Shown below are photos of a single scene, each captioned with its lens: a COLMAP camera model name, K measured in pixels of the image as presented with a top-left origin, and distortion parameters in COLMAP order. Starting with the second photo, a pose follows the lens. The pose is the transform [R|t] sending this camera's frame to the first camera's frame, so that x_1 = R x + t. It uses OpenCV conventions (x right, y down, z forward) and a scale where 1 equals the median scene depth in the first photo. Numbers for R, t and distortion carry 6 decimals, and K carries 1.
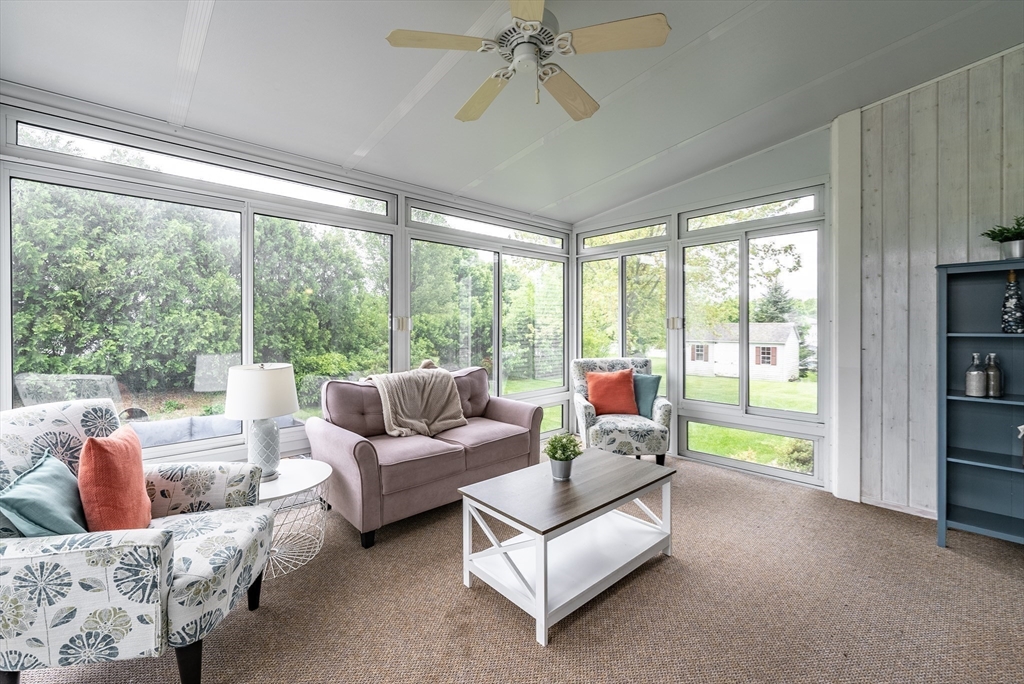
lens RADIAL K [[419.7, 0, 517.9], [0, 419.7, 342.2], [0, 0, 1]] dist [0.001505, -0.000738]
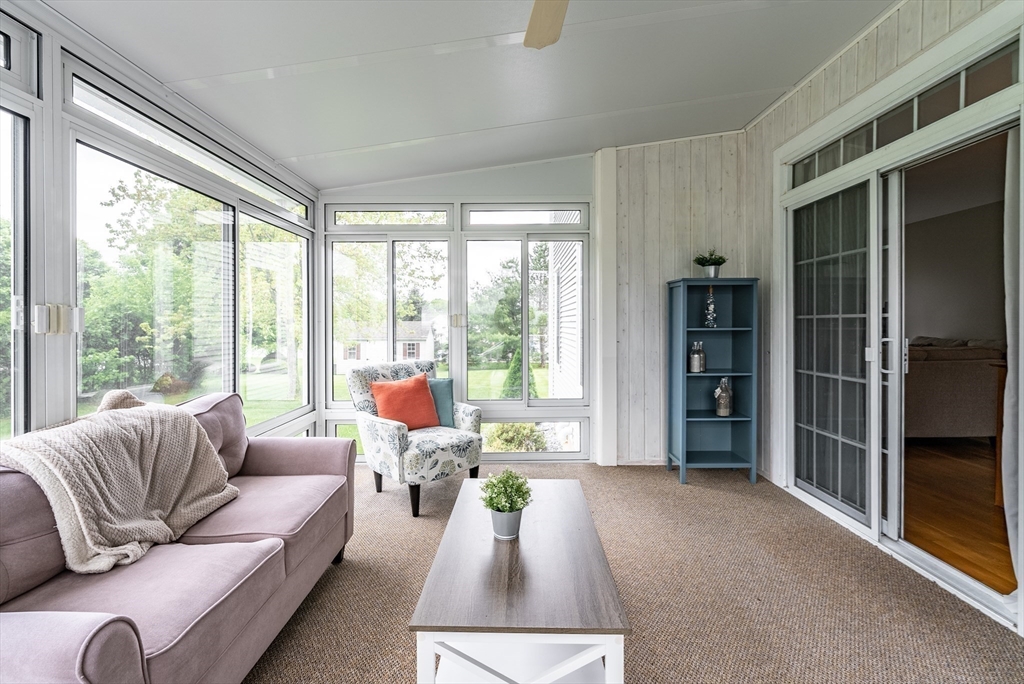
lens RADIAL K [[422.4, 0, 496.9], [0, 422.4, 335.7], [0, 0, 1]] dist [0.001260, -0.000388]
pose [[0.691620, -0.021362, 0.721946, -0.281687], [0.030071, 0.999547, 0.000768, -0.011452], [-0.721635, 0.021178, 0.691949, 0.336210]]
